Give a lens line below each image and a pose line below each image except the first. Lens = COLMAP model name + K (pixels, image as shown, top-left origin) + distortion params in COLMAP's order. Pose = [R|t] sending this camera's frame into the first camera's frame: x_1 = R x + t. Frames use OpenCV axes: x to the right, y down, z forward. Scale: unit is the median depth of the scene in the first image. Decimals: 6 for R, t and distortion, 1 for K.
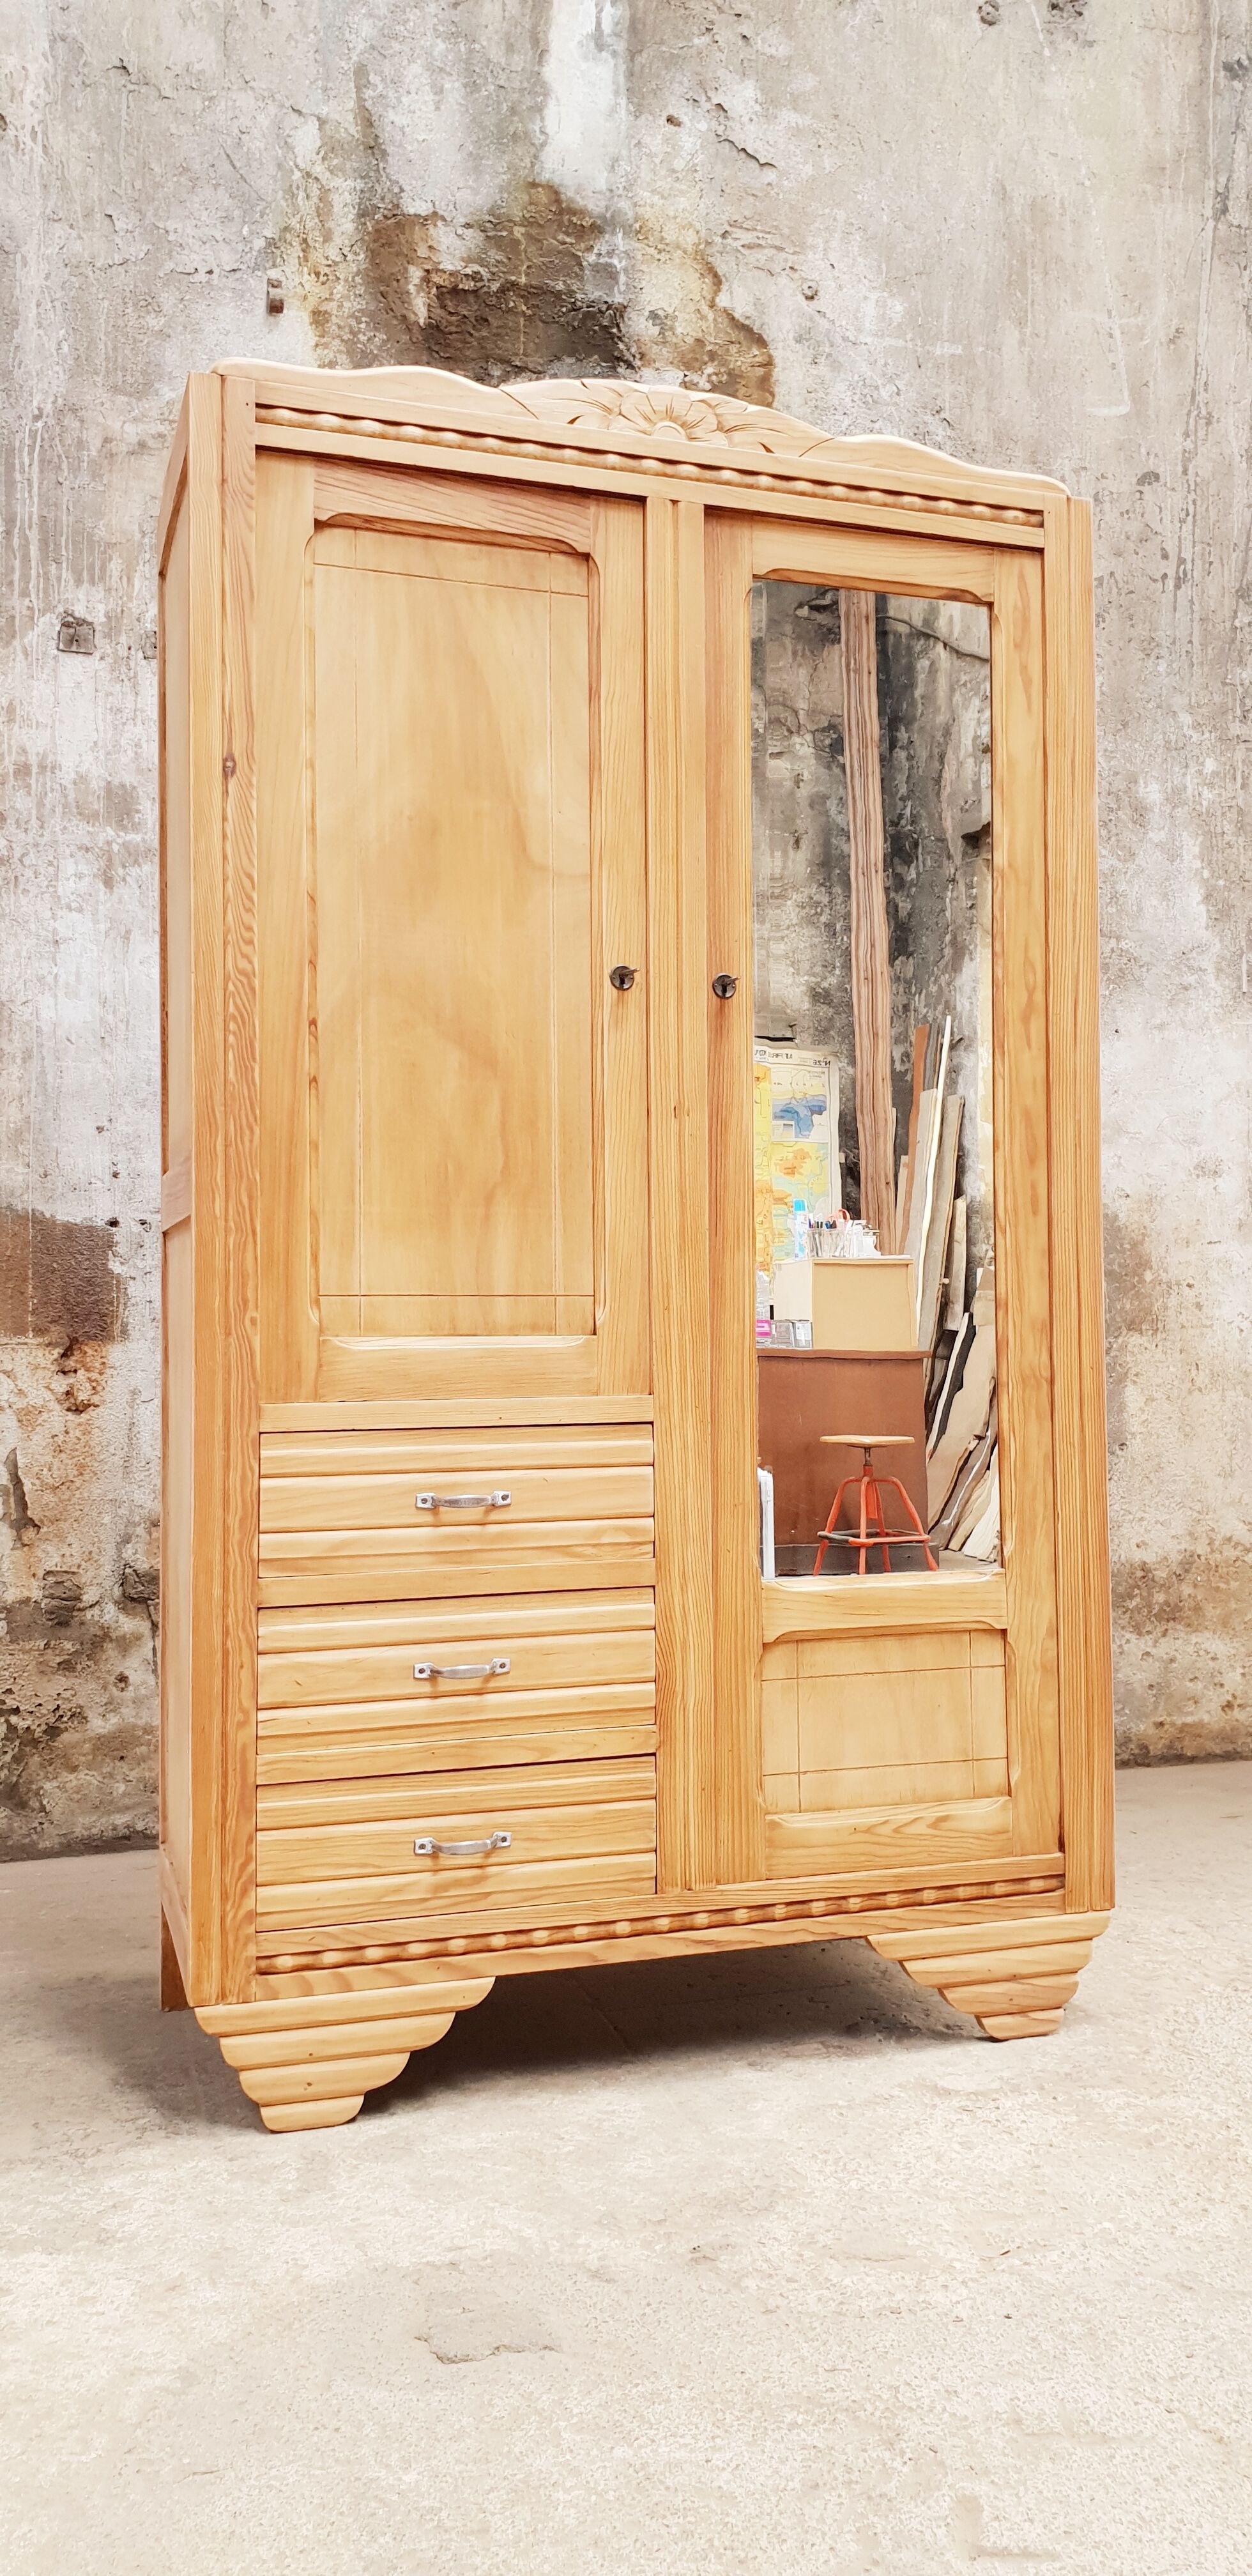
lens RADIAL K [[2018.5, 0, 669.8], [0, 2018.5, 1260.1], [0, 0, 1]] dist [0.033611, -0.028031]
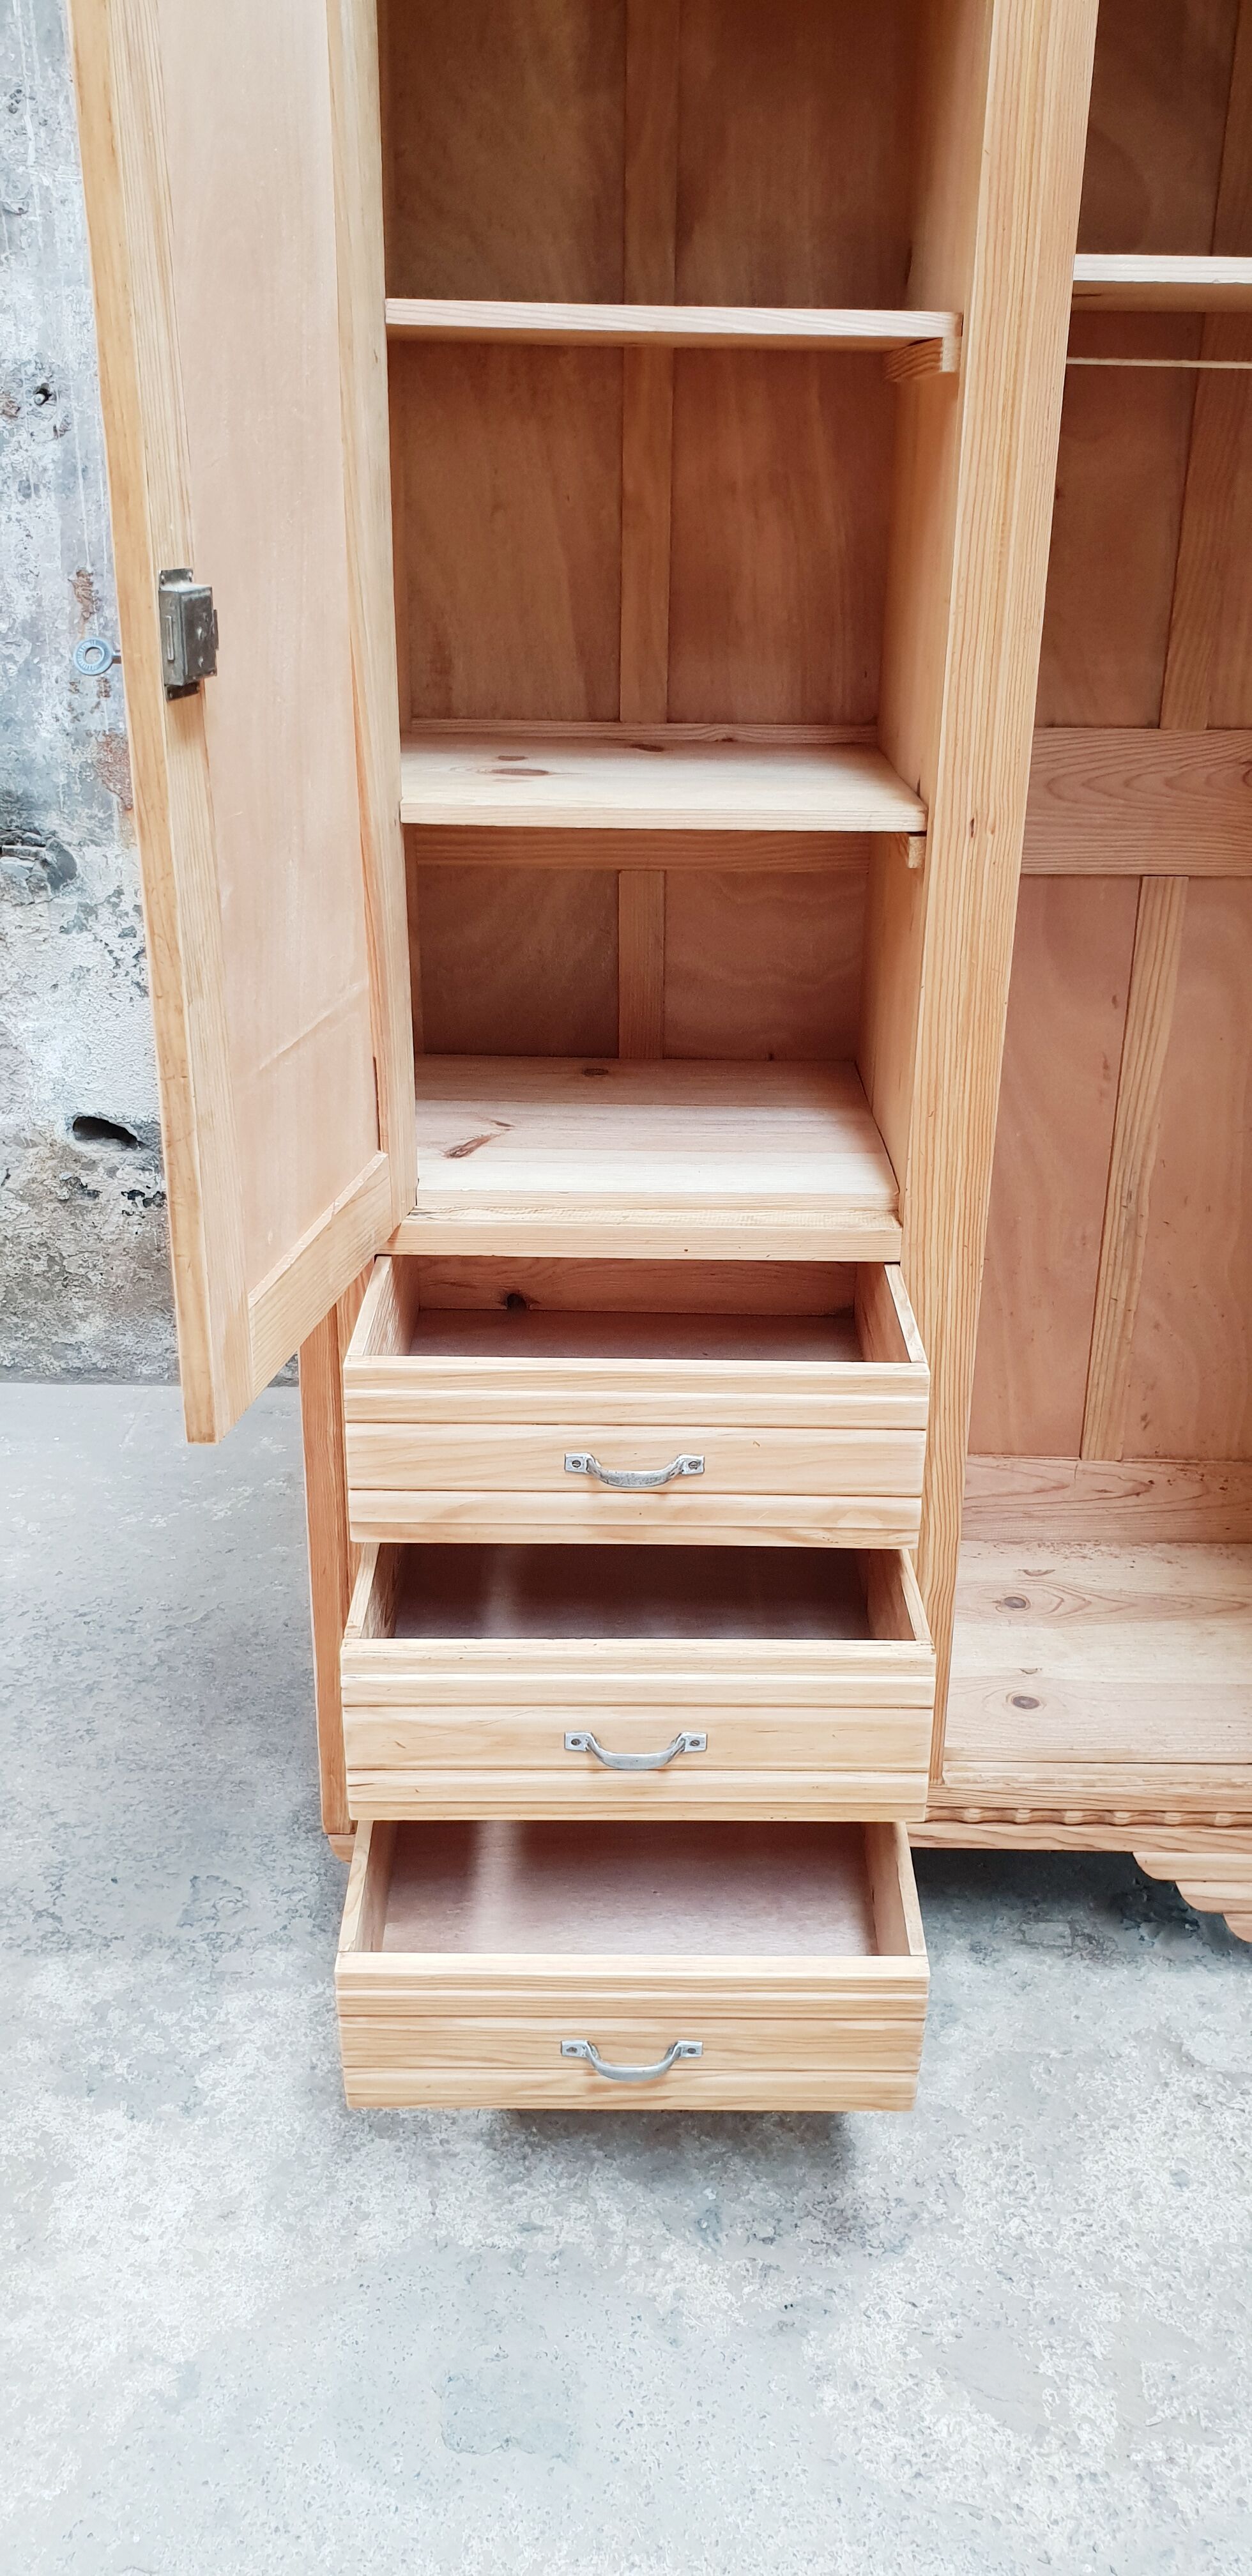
lens RADIAL K [[2018.5, 0, 642.1], [0, 2018.5, 1280.3], [0, 0, 1]] dist [0.033611, -0.028031]
pose [[0.948173, 0.143328, -0.283593, 0.112342], [-0.009651, 0.905070, 0.425153, -0.225839], [0.317607, -0.400382, 0.859546, 0.341500]]
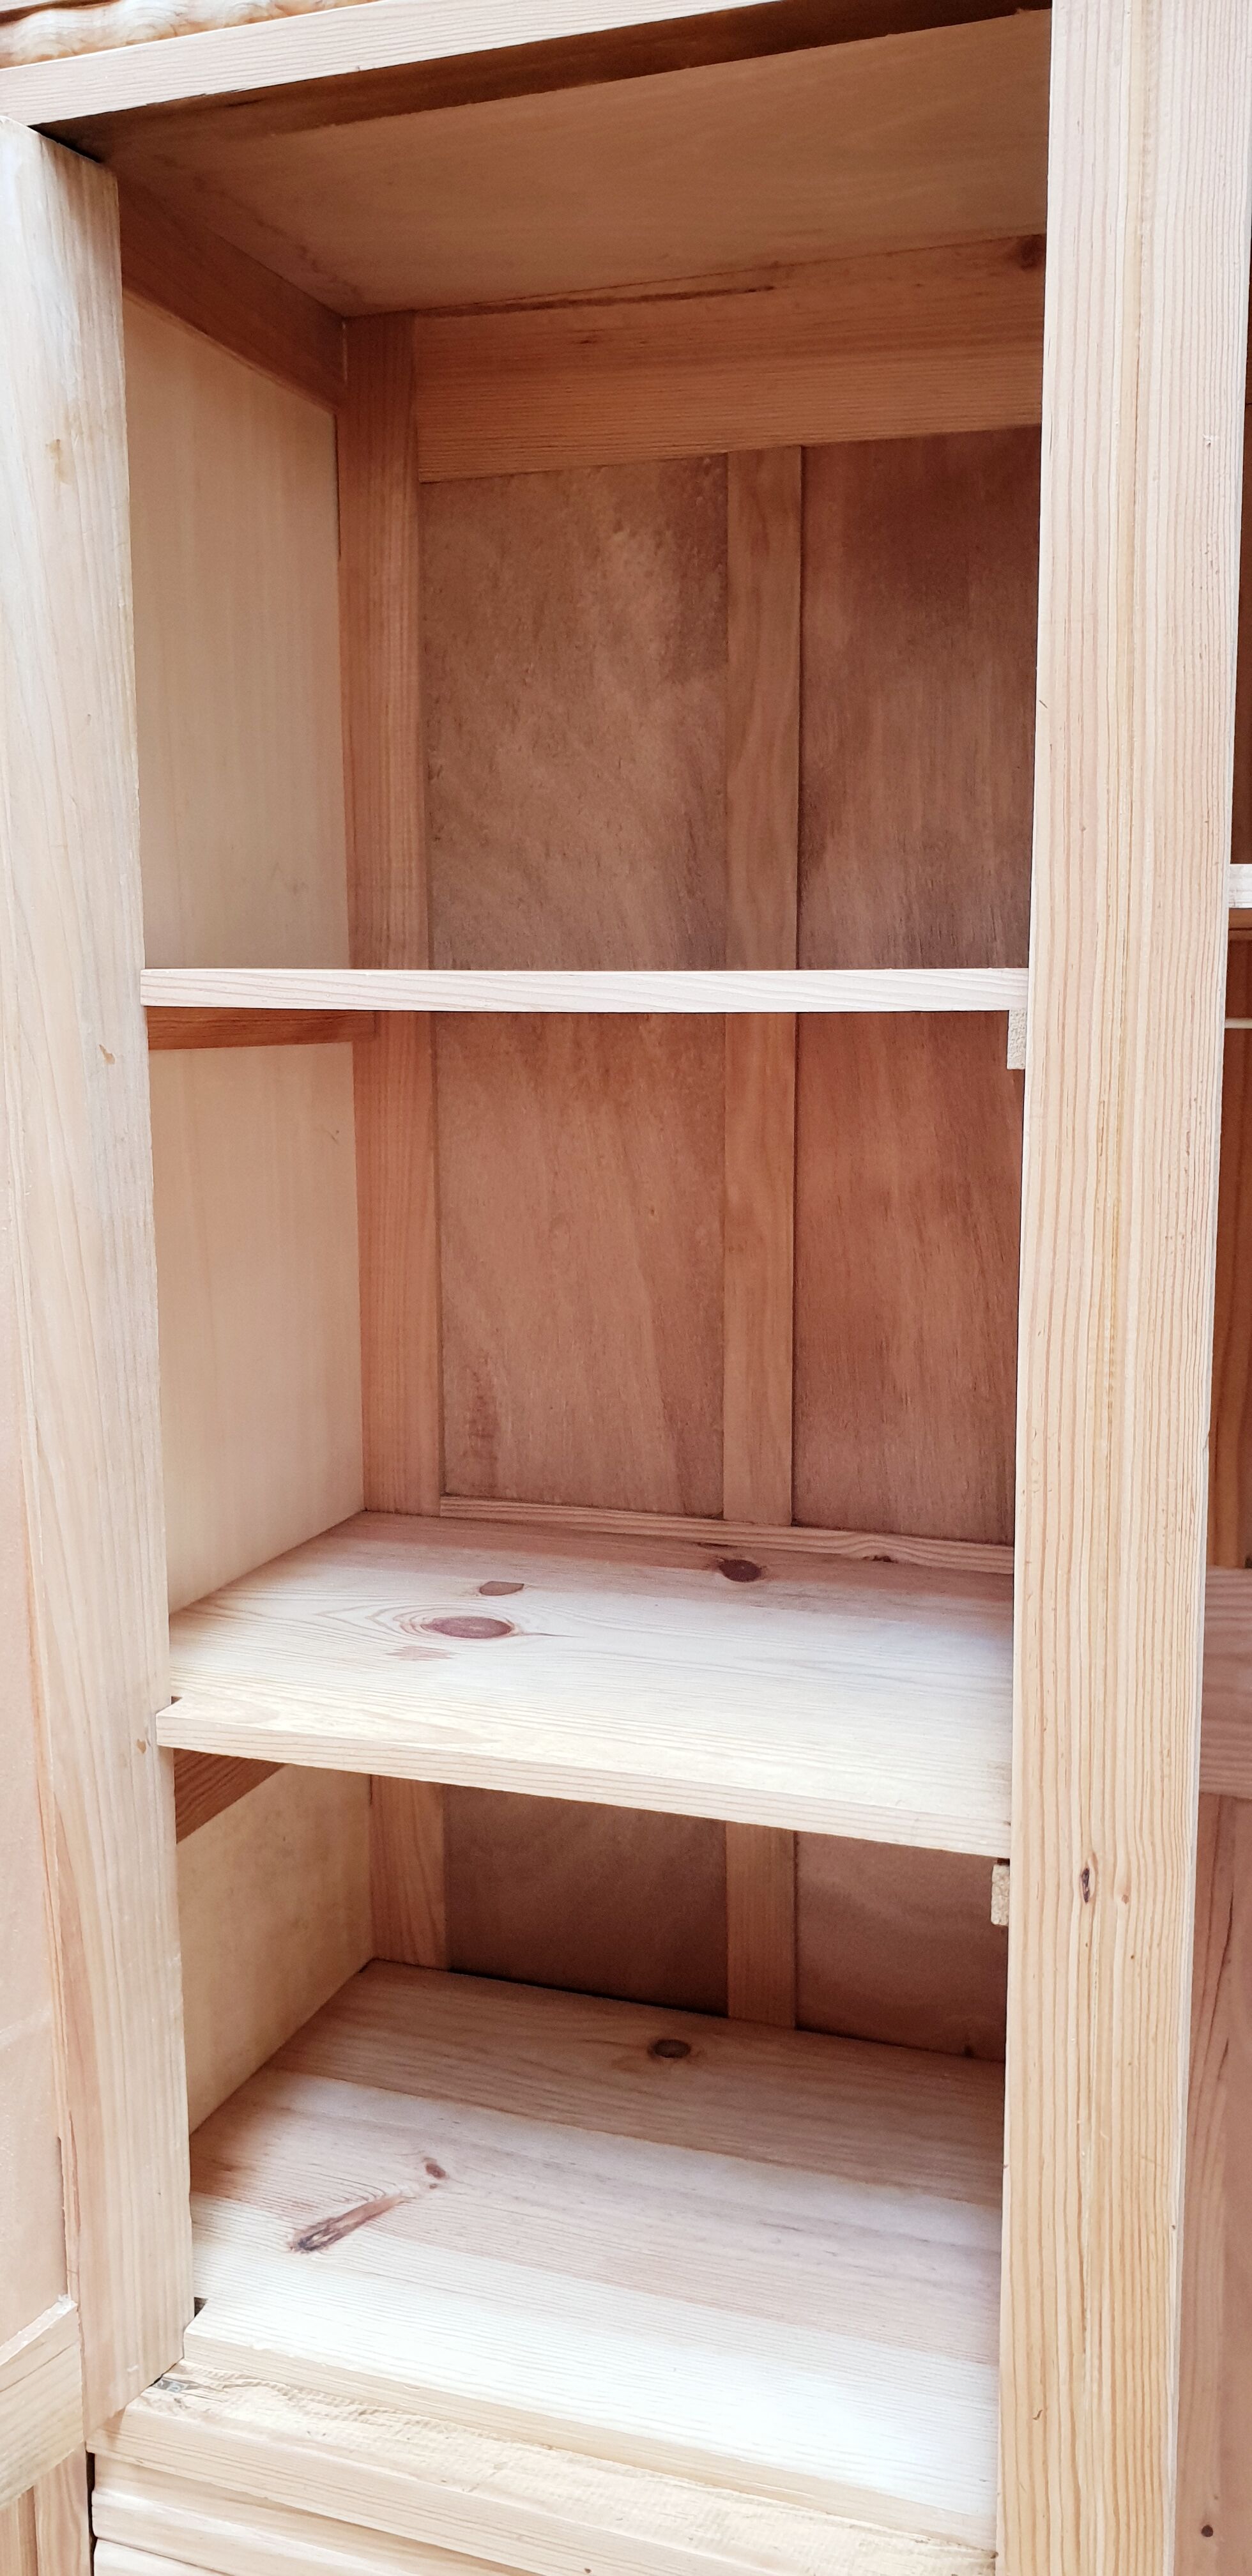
lens RADIAL K [[2018.5, 0, 615.2], [0, 2018.5, 1301.0], [0, 0, 1]] dist [0.033611, -0.028031]
pose [[0.788165, 0.089118, -0.608977, 0.142572], [0.026018, 0.983752, 0.177636, -0.238129], [0.614913, -0.155852, 0.773041, 0.718387]]
